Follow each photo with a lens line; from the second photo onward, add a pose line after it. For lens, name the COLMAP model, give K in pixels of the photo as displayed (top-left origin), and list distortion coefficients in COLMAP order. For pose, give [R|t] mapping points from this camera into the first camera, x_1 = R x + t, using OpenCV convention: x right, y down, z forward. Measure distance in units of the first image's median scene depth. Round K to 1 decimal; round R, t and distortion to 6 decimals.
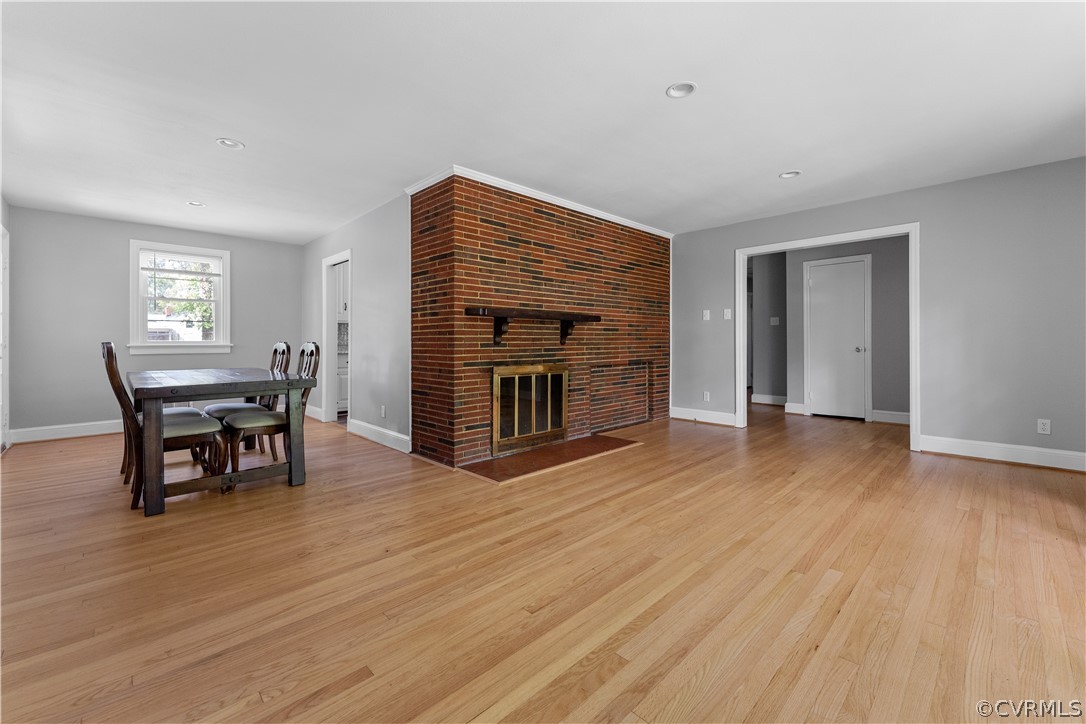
lens RADIAL K [[446.6, 0, 534.4], [0, 446.6, 344.1], [0, 0, 1]] dist [0.002527, -0.000212]
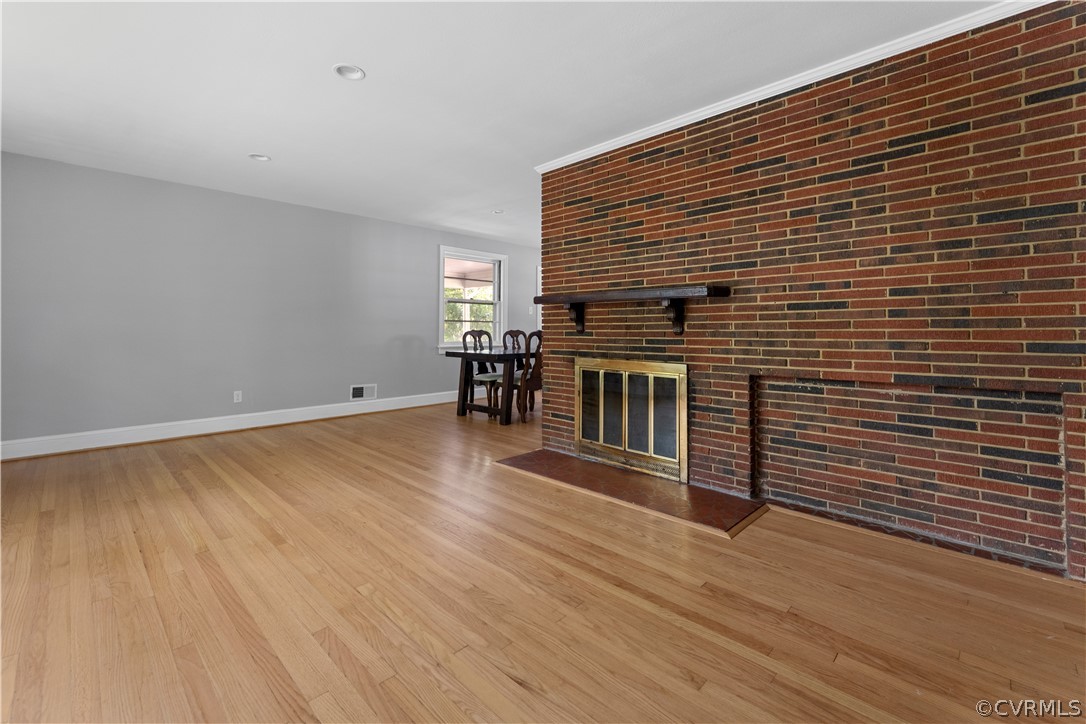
lens RADIAL K [[462.1, 0, 532.9], [0, 462.1, 323.5], [0, 0, 1]] dist [0.004107, -0.000209]
pose [[0.025311, -0.010373, -0.999626, 0.823155], [-0.005068, 0.999932, -0.010504, -0.007681], [0.999667, 0.005332, 0.025257, 0.845883]]
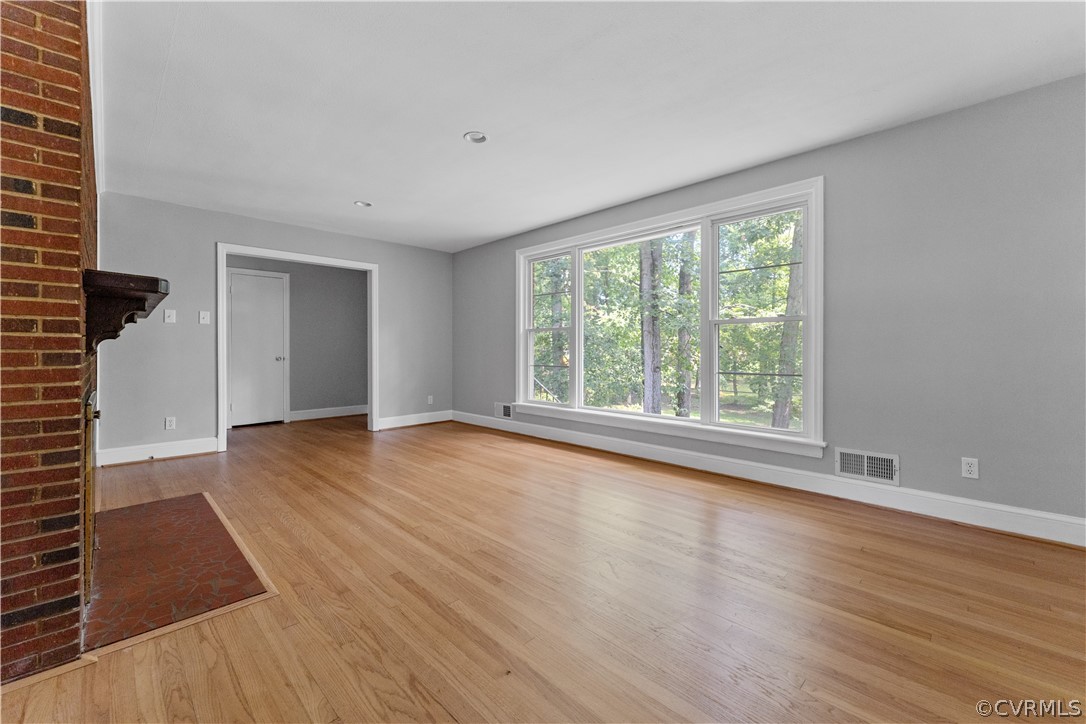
lens RADIAL K [[446.6, 0, 541.4], [0, 446.6, 356.9], [0, 0, 1]] dist [0.002527, -0.000212]
pose [[-0.016649, -0.010825, 0.999803, -0.526999], [0.005577, 0.999925, 0.010919, -0.000106], [-0.999846, 0.005757, -0.016587, 0.520642]]
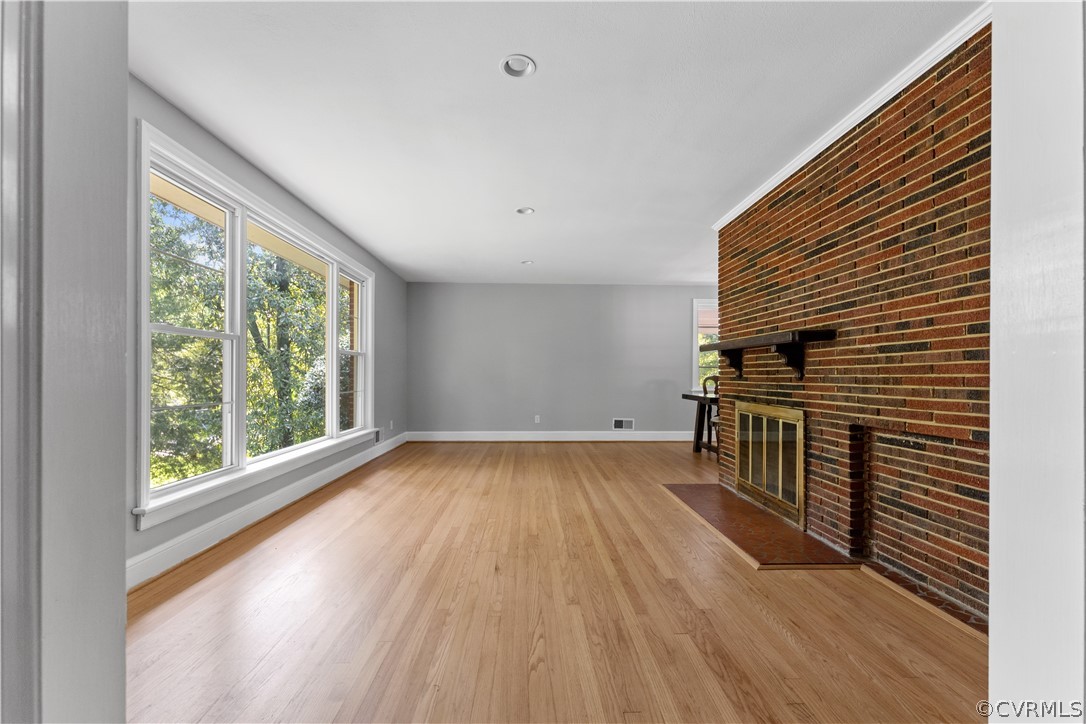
lens RADIAL K [[446.6, 0, 547.4], [0, 446.6, 377.1], [0, 0, 1]] dist [0.002527, -0.000212]
pose [[-0.658550, 0.006077, -0.752512, 0.881281], [-0.003292, 0.999935, 0.010956, -0.009958], [0.752529, 0.009693, -0.658487, 1.273284]]
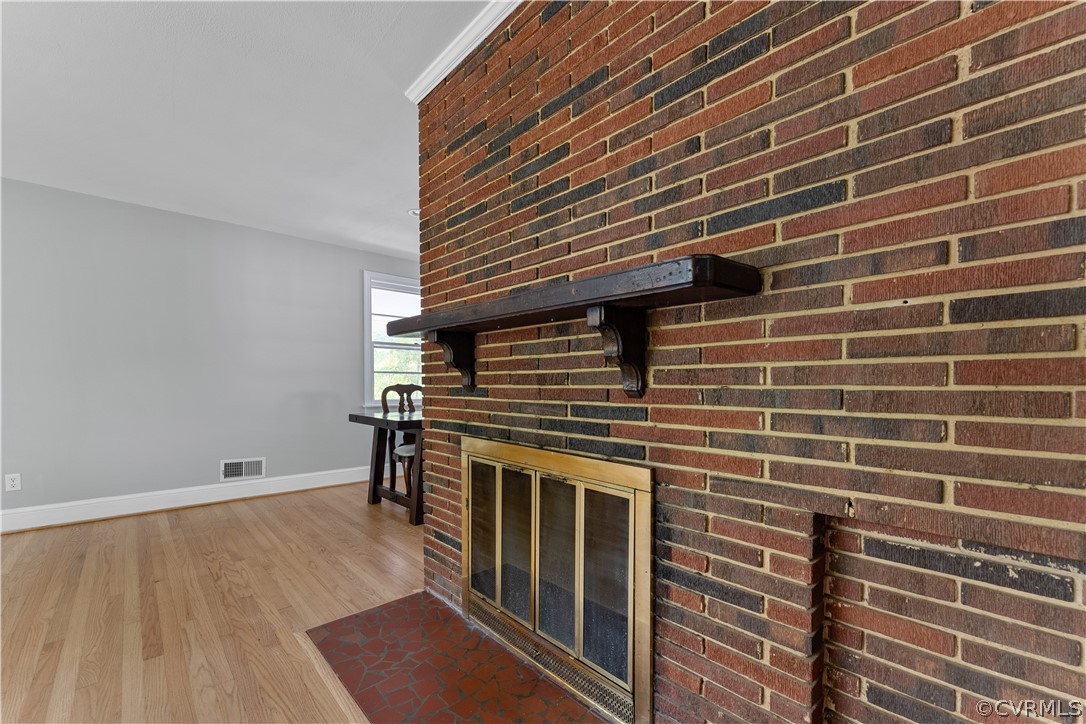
lens RADIAL K [[446.6, 0, 543.5], [0, 446.6, 394.6], [0, 0, 1]] dist [0.002527, -0.000212]
pose [[-0.012082, 0.029785, -0.999483, 0.381856], [-0.004643, 0.999544, 0.029843, -0.008964], [0.999916, 0.005001, -0.011938, 1.044219]]
